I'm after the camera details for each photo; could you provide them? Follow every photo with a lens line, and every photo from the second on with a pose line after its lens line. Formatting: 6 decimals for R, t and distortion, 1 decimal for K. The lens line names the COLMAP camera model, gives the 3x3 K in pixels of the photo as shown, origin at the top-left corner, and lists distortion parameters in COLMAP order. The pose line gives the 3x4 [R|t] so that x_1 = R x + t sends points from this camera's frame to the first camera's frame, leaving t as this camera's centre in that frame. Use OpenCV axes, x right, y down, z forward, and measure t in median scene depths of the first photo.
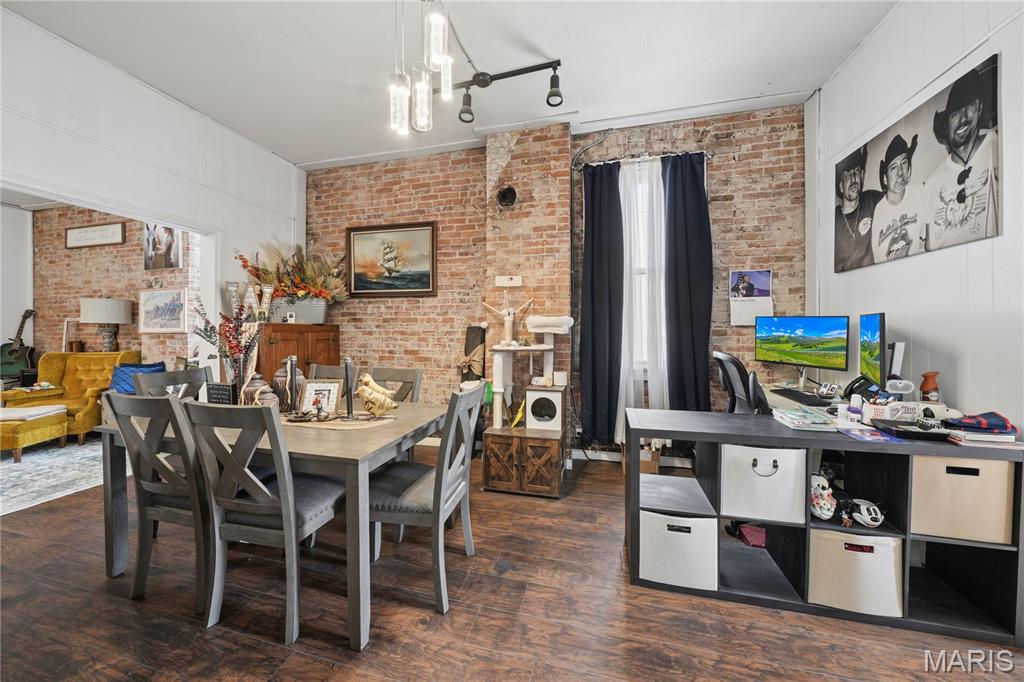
lens RADIAL K [[351.0, 0, 512.9], [0, 351.0, 334.3], [0, 0, 1]] dist [-0.004348, 0.000080]
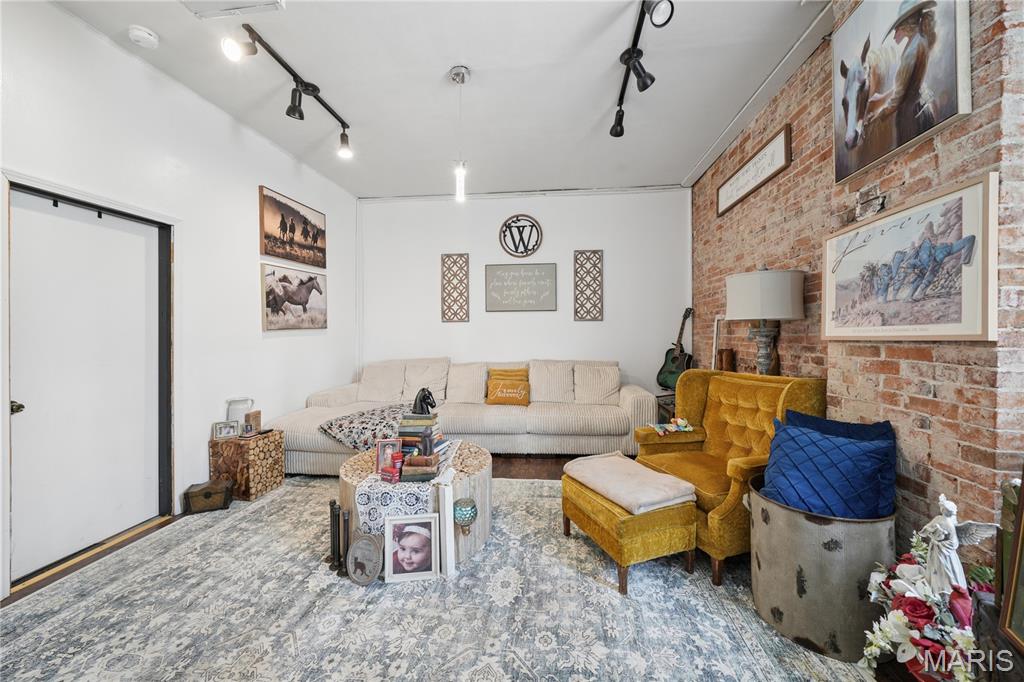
lens RADIAL K [[382.3, 0, 512.5], [0, 382.3, 337.4], [0, 0, 1]] dist [-0.003745, -0.000003]
pose [[0.126414, 0.006518, -0.991956, -0.612353], [0.000661, 0.999978, 0.006655, -0.008370], [0.991977, -0.001497, 0.126407, 0.529251]]
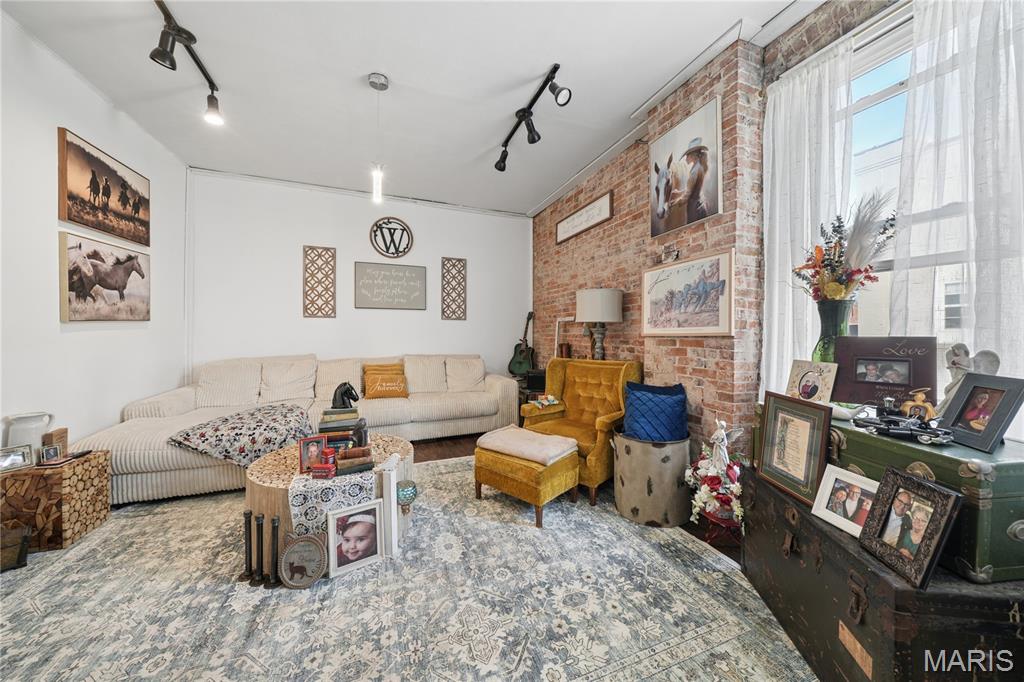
lens RADIAL K [[351.0, 0, 512.9], [0, 351.0, 334.3], [0, 0, 1]] dist [-0.004348, 0.000080]
pose [[0.575043, 0.005893, -0.818102, -0.618612], [-0.007903, 0.999967, 0.001648, -0.004582], [0.818085, 0.005517, 0.575071, 0.388568]]
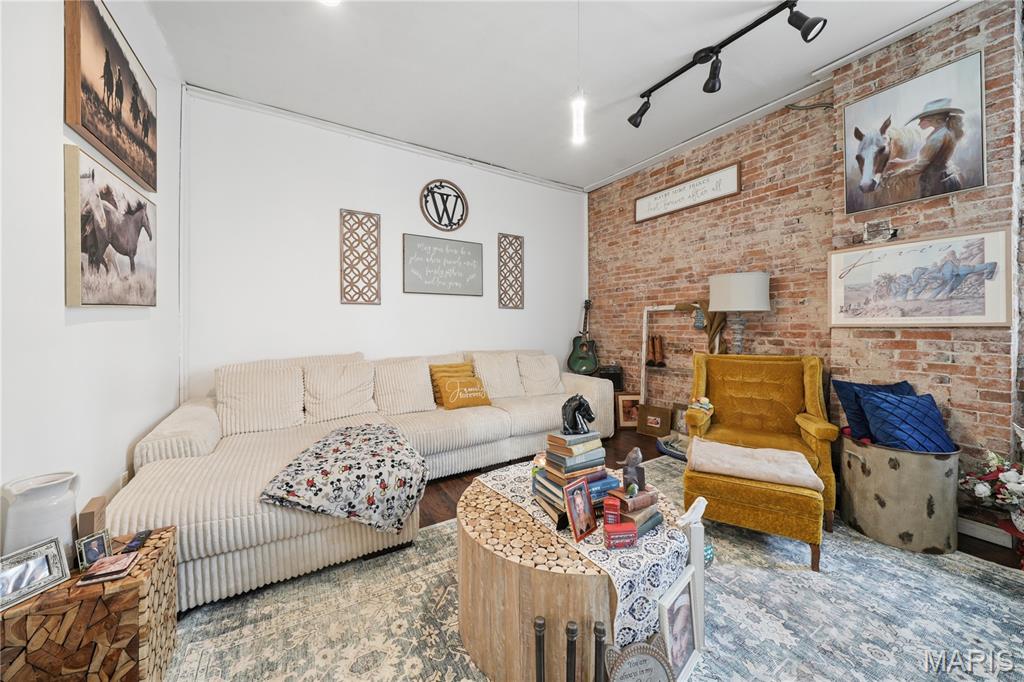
lens RADIAL K [[368.7, 0, 513.0], [0, 368.7, 326.7], [0, 0, 1]] dist [-0.003295, -0.000134]
pose [[0.708571, 0.005739, -0.705616, -0.936013], [-0.004771, 0.999983, 0.003342, -0.002270], [0.705624, 0.000999, 0.708586, 0.189624]]
